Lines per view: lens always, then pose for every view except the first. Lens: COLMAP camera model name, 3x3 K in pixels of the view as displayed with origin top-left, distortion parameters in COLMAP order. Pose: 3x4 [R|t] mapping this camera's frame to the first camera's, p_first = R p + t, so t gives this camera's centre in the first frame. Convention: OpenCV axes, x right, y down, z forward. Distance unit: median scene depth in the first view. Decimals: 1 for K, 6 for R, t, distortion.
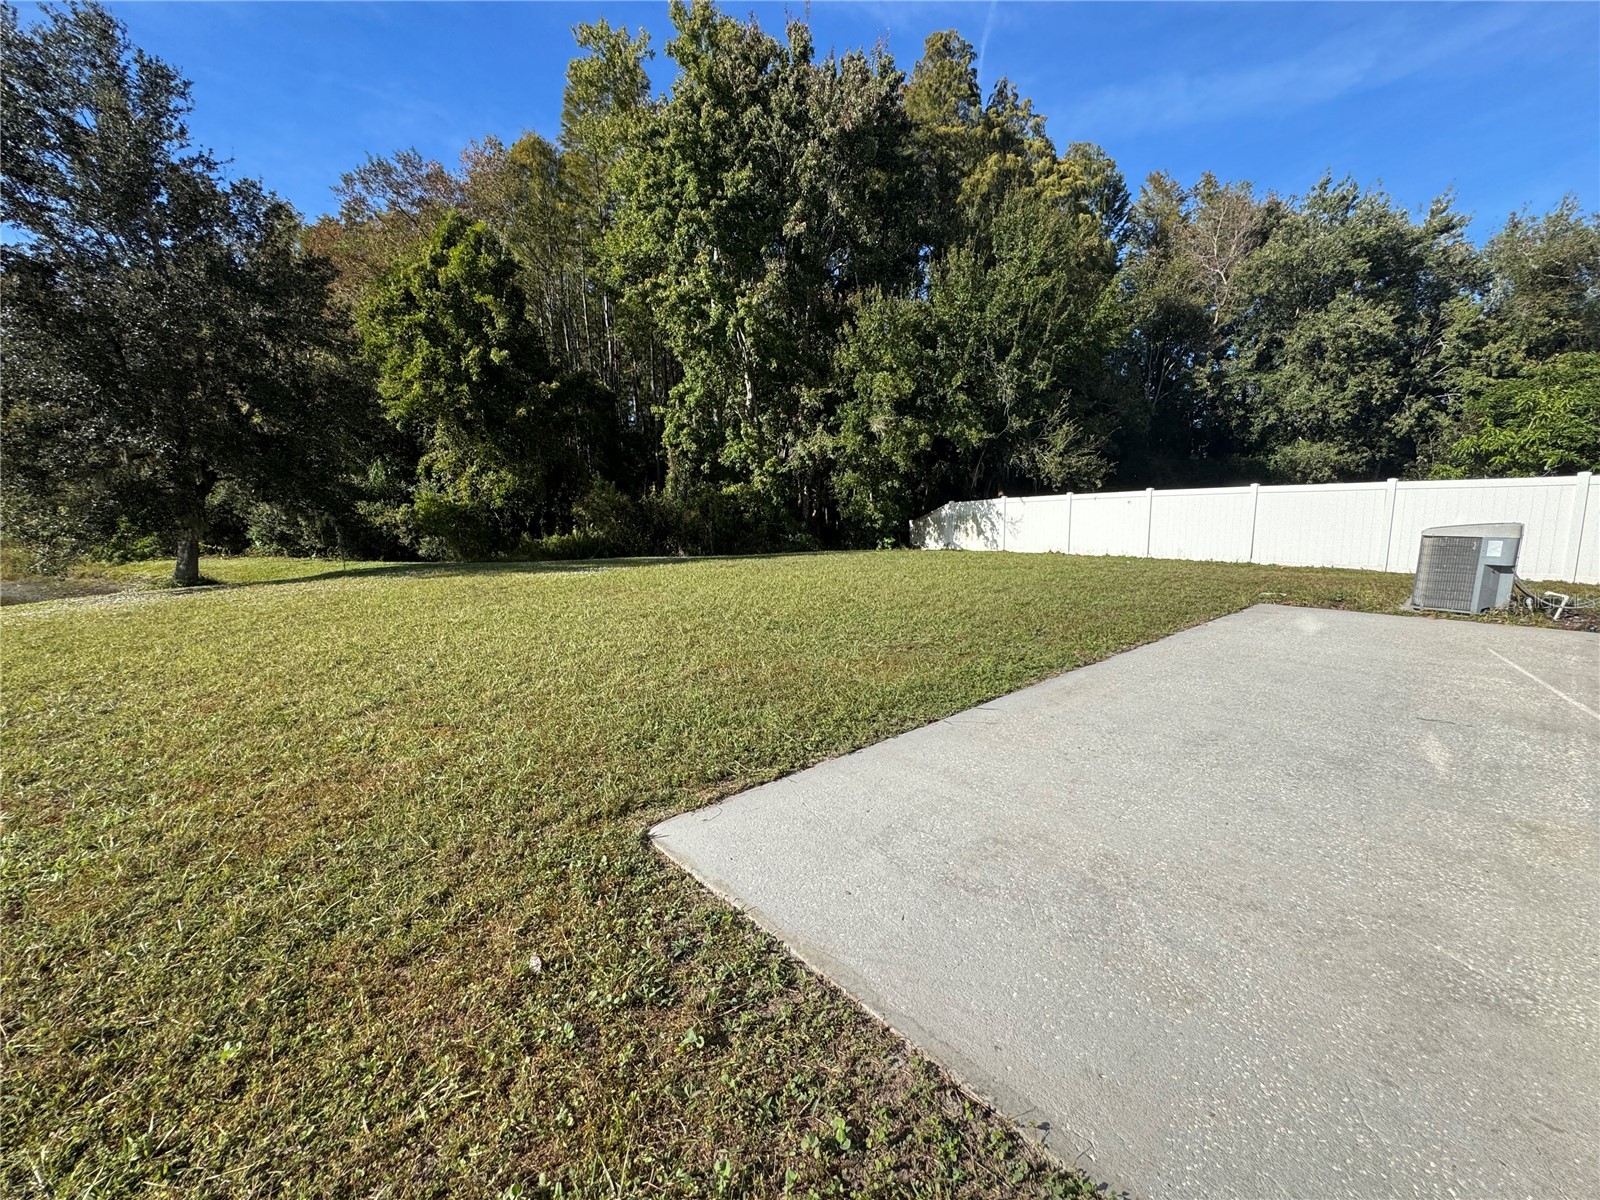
lens RADIAL K [[640.4, 0, 800.0], [0, 640.4, 600.0], [0, 0, 1]] dist [-0.006432, -0.000041]
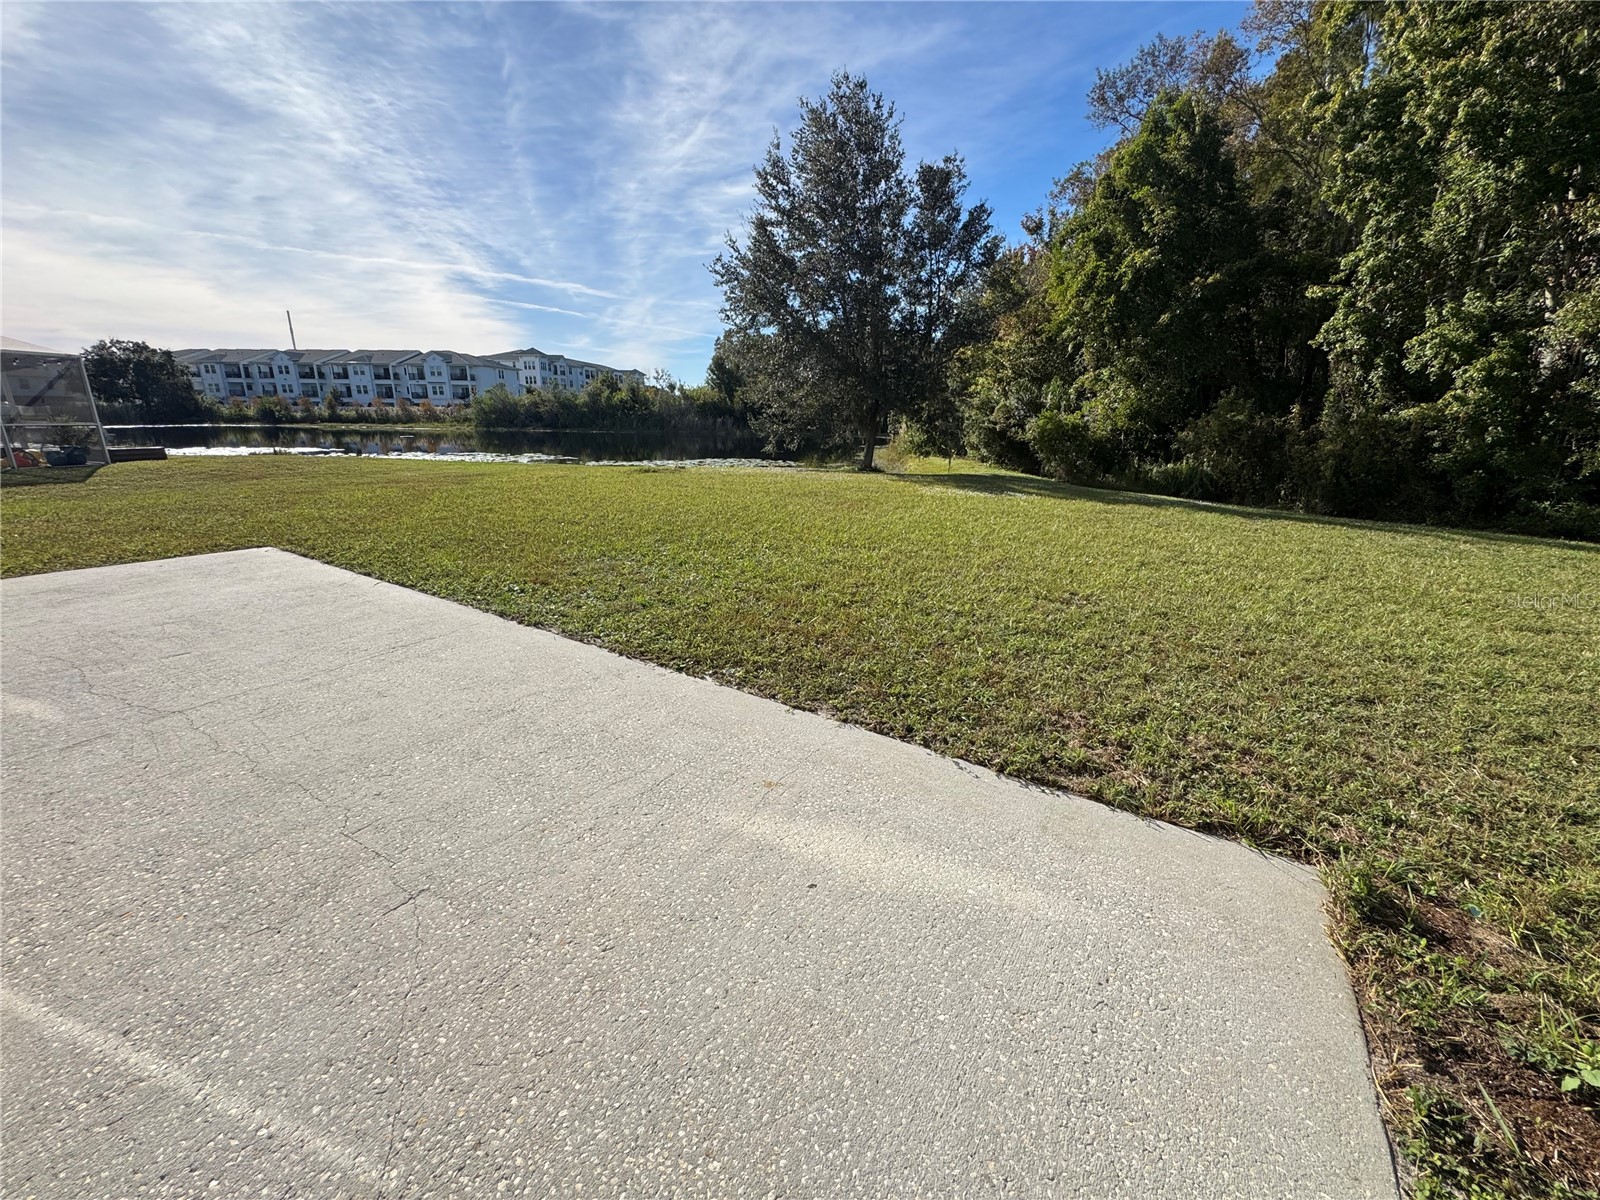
lens RADIAL K [[640.4, 0, 800.0], [0, 640.4, 600.0], [0, 0, 1]] dist [-0.006432, -0.000041]
pose [[0.264445, 0.281647, -0.922358, 0.343486], [-0.178456, 0.954179, 0.240200, -0.048681], [0.947746, 0.101081, 0.302589, 0.304689]]
